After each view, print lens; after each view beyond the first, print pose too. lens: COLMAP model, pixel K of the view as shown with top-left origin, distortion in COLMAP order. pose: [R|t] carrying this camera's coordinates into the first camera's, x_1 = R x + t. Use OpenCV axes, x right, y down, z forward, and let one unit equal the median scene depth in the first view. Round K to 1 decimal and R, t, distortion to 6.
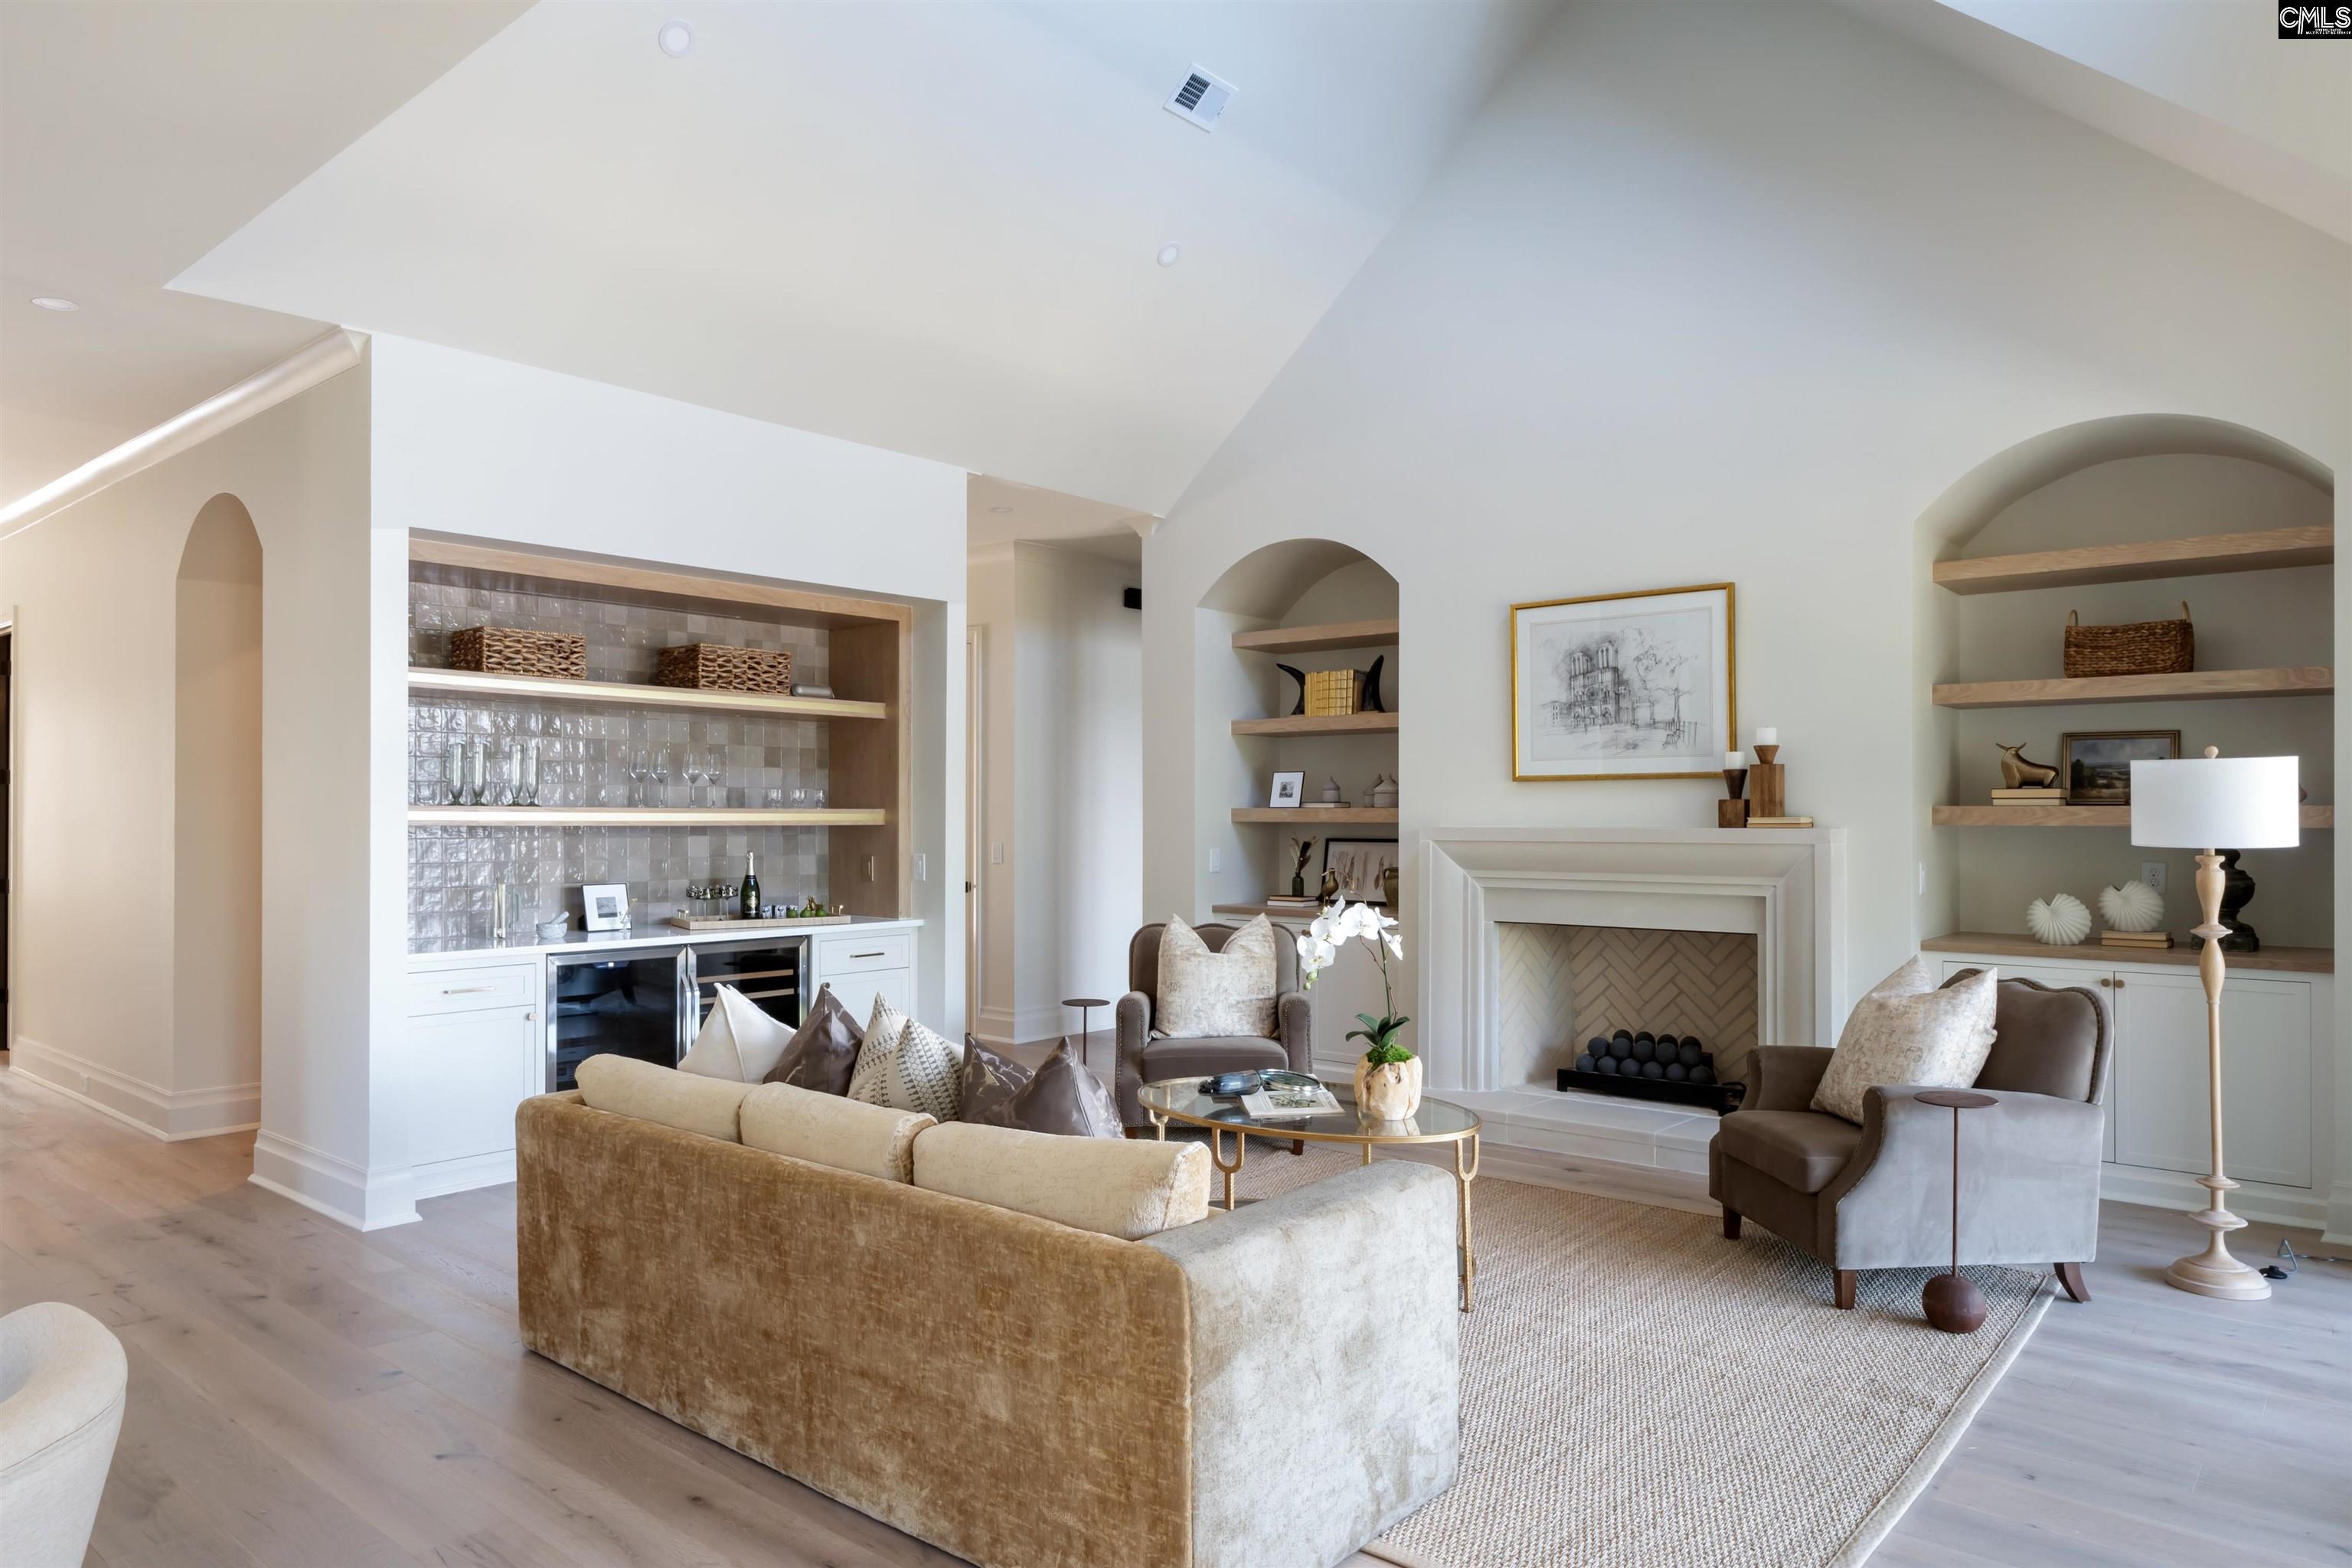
lens RADIAL K [[1479.6, 0, 1178.8], [0, 1479.6, 810.4], [0, 0, 1]] dist [-0.001380, -0.000577]
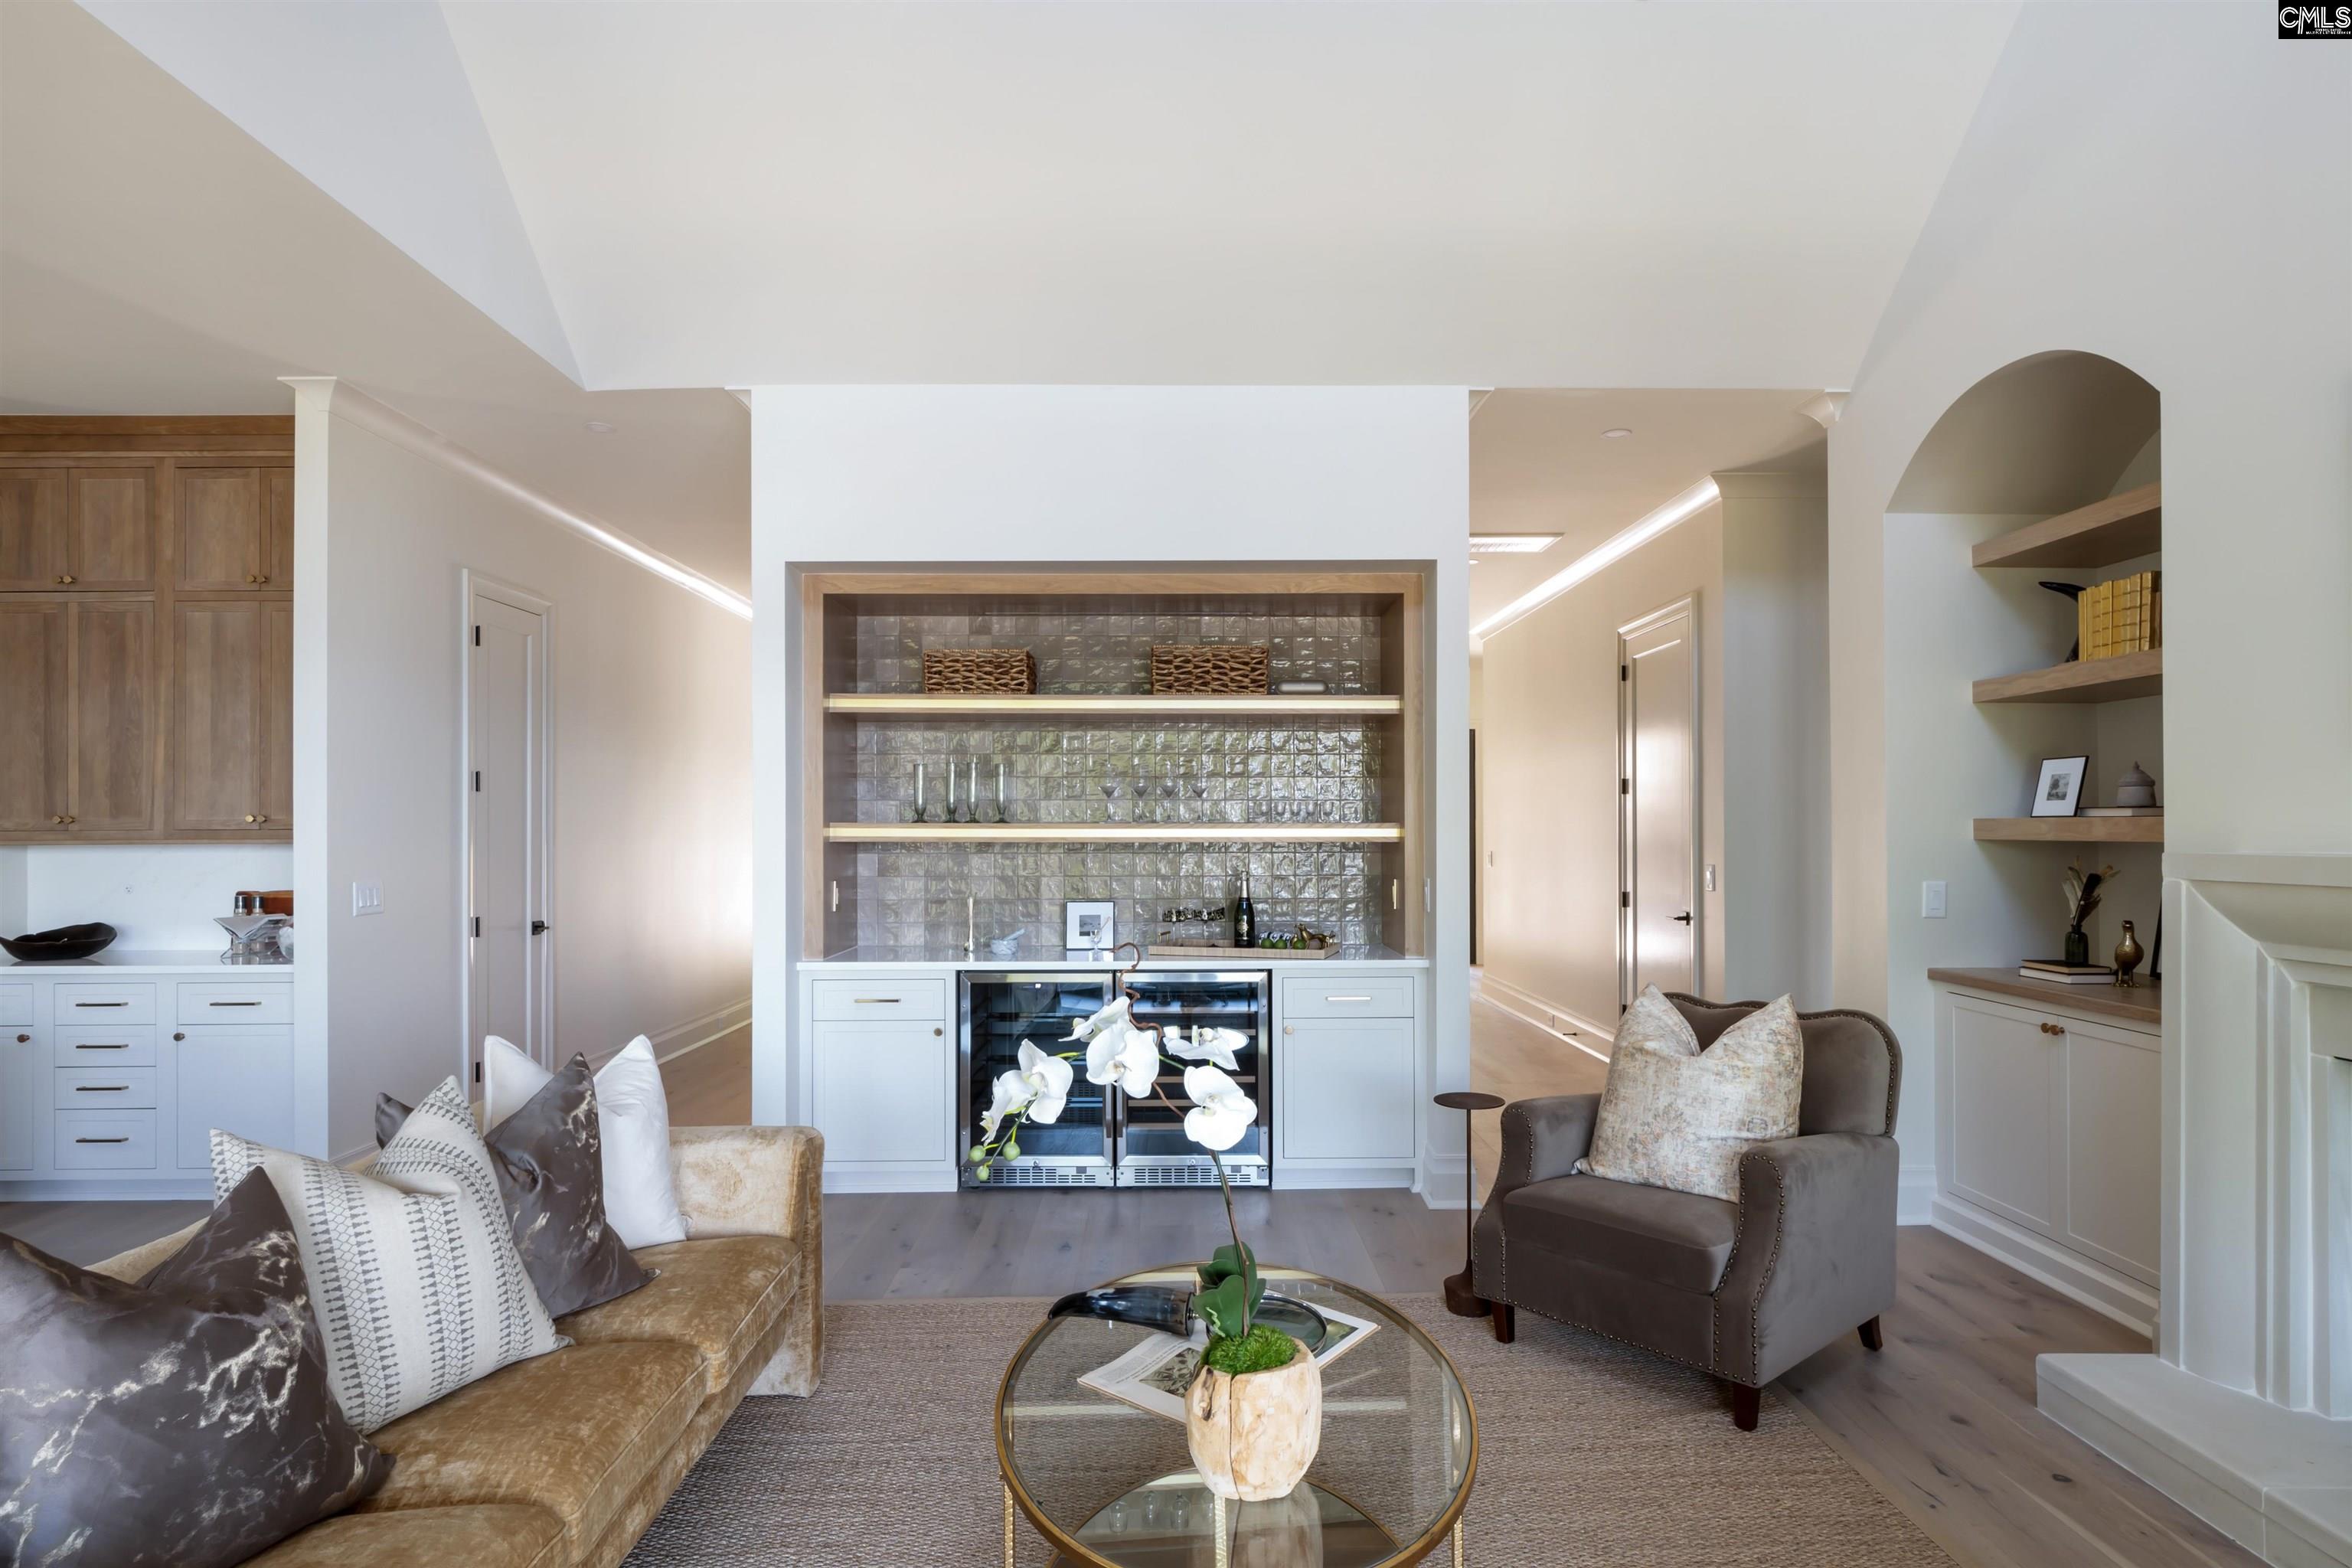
lens RADIAL K [[1295.2, 0, 1174.8], [0, 1295.2, 821.0], [0, 0, 1]] dist [-0.001312, -0.000248]
pose [[0.659296, -0.005955, -0.751860, 0.311437], [0.005472, 0.999980, -0.003122, -0.000456], [0.751864, -0.002055, 0.659315, 0.506933]]
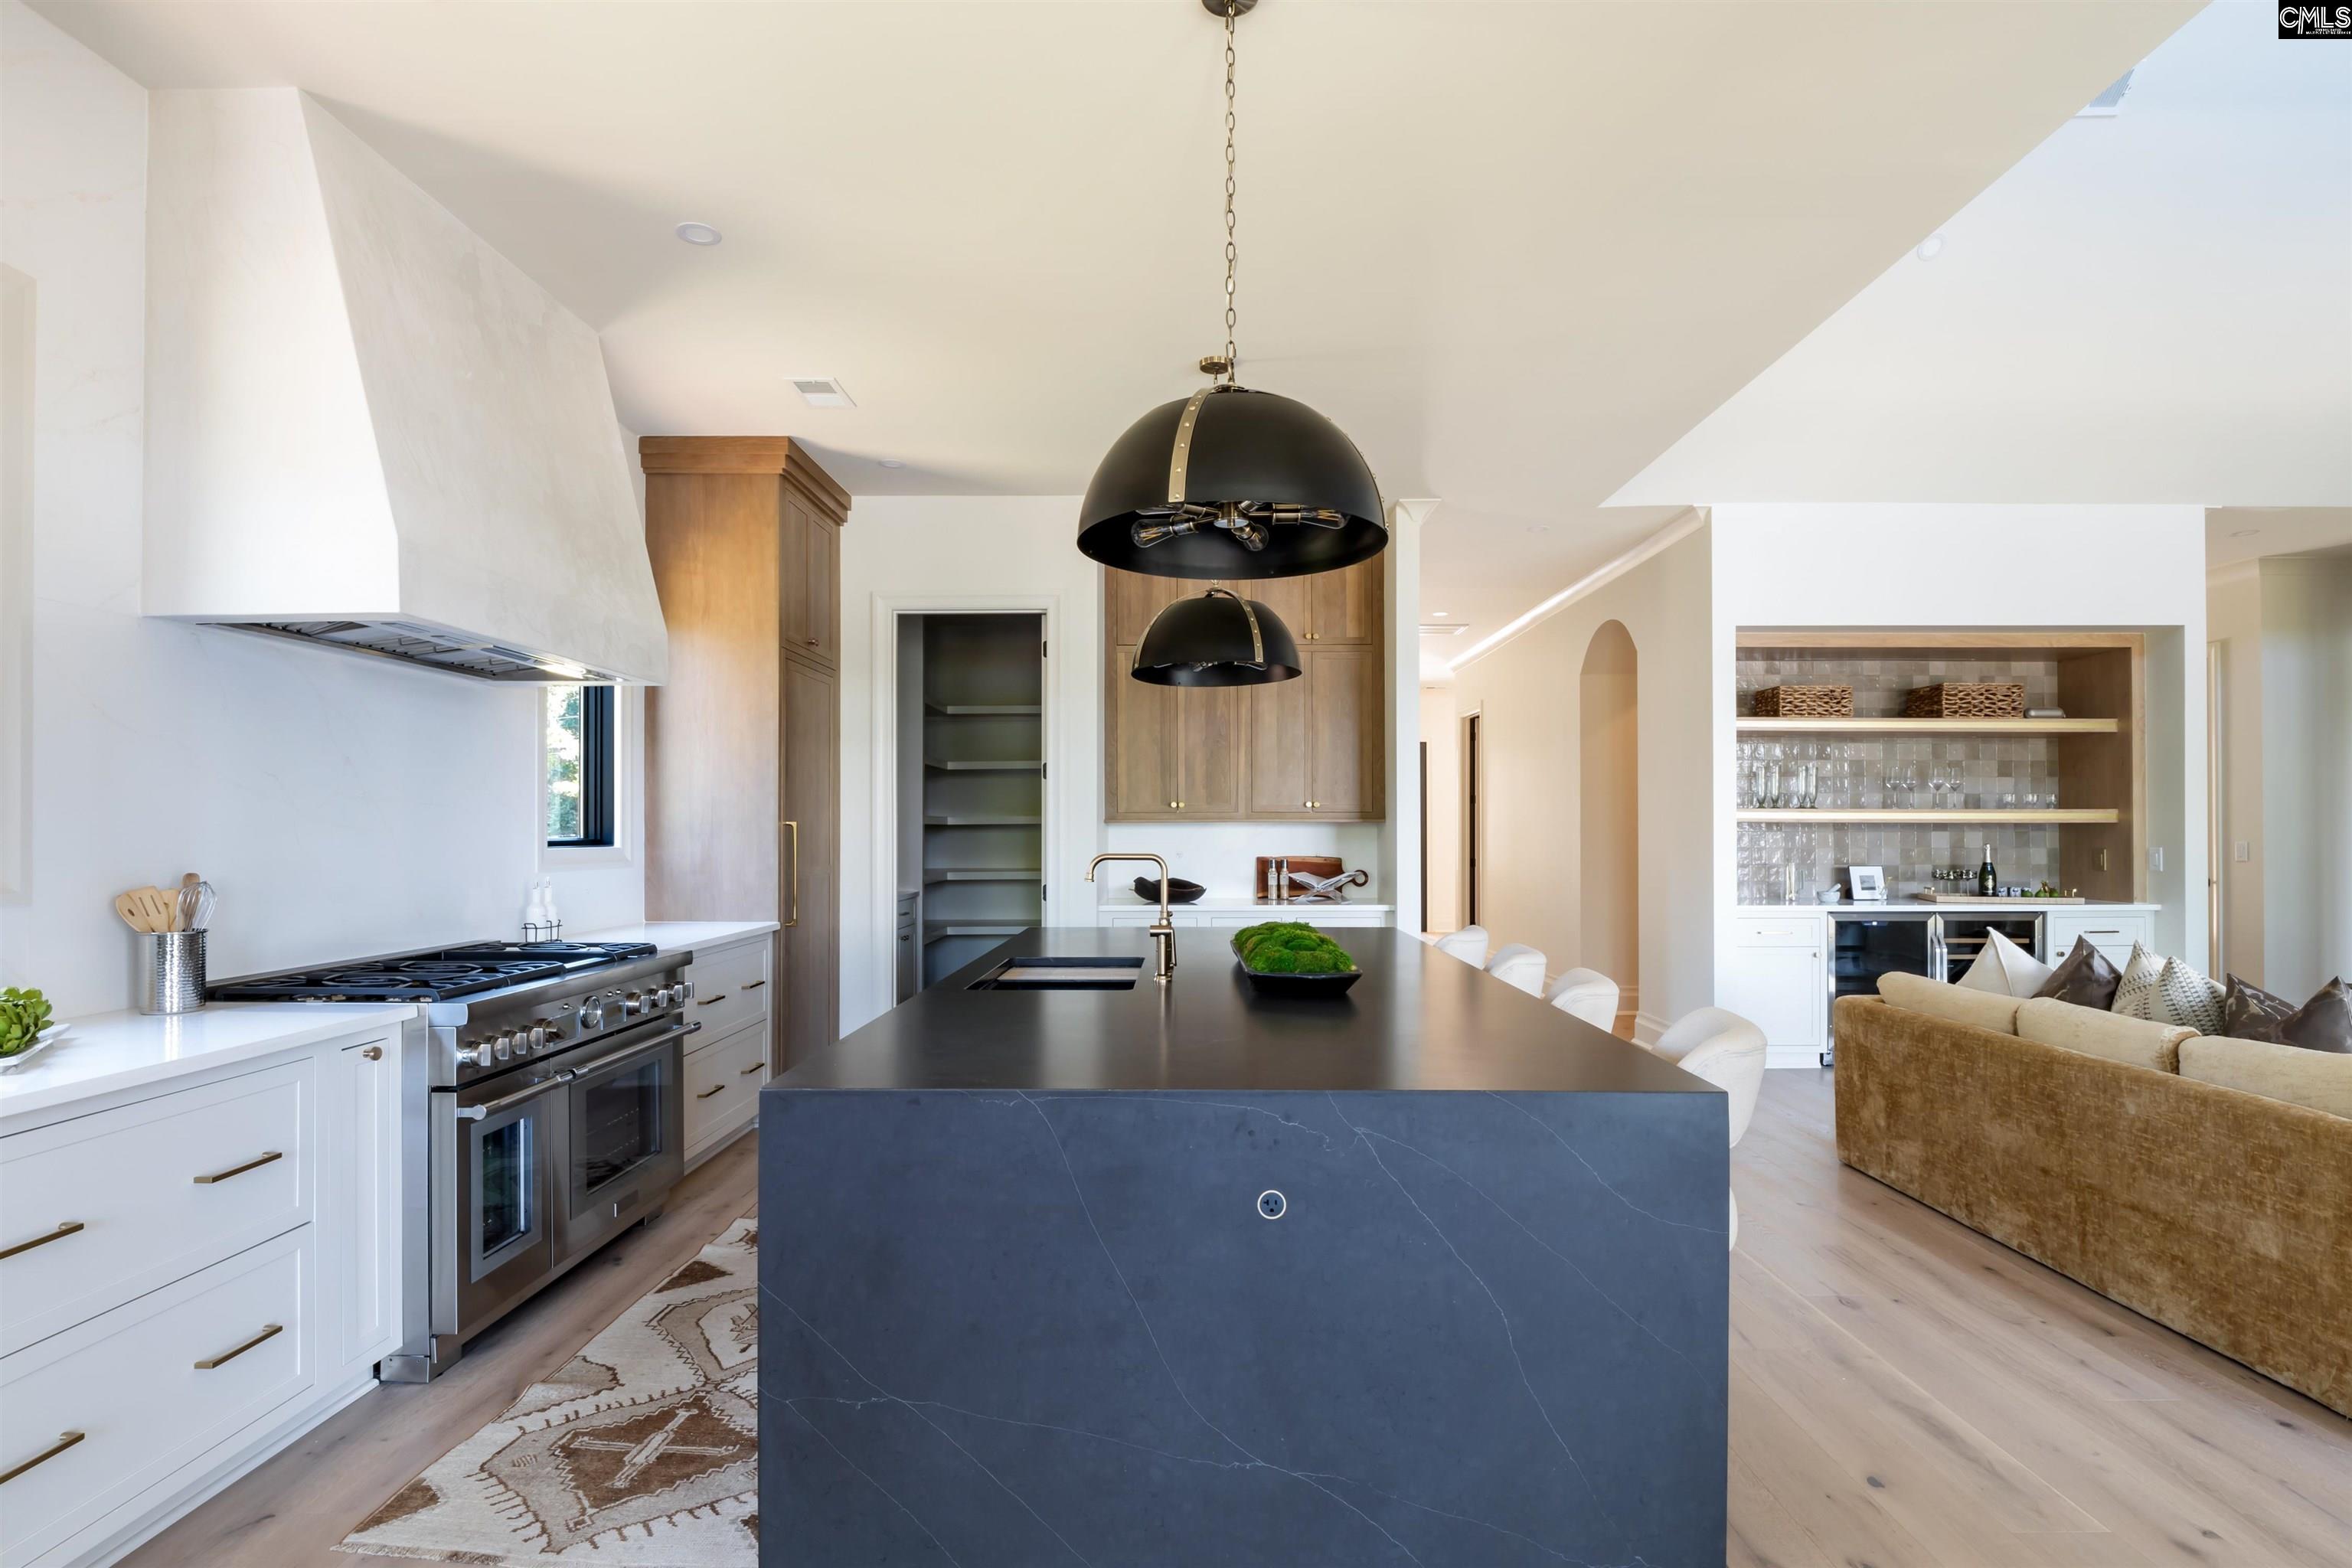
lens RADIAL K [[1154.1, 0, 1180.9], [0, 1154.1, 819.8], [0, 0, 1]] dist [-0.025108, 0.005561]
pose [[0.647048, -0.007965, -0.762408, 0.009533], [0.003645, 0.999966, -0.007354, 0.013695], [0.762441, 0.001980, 0.647055, -0.177421]]
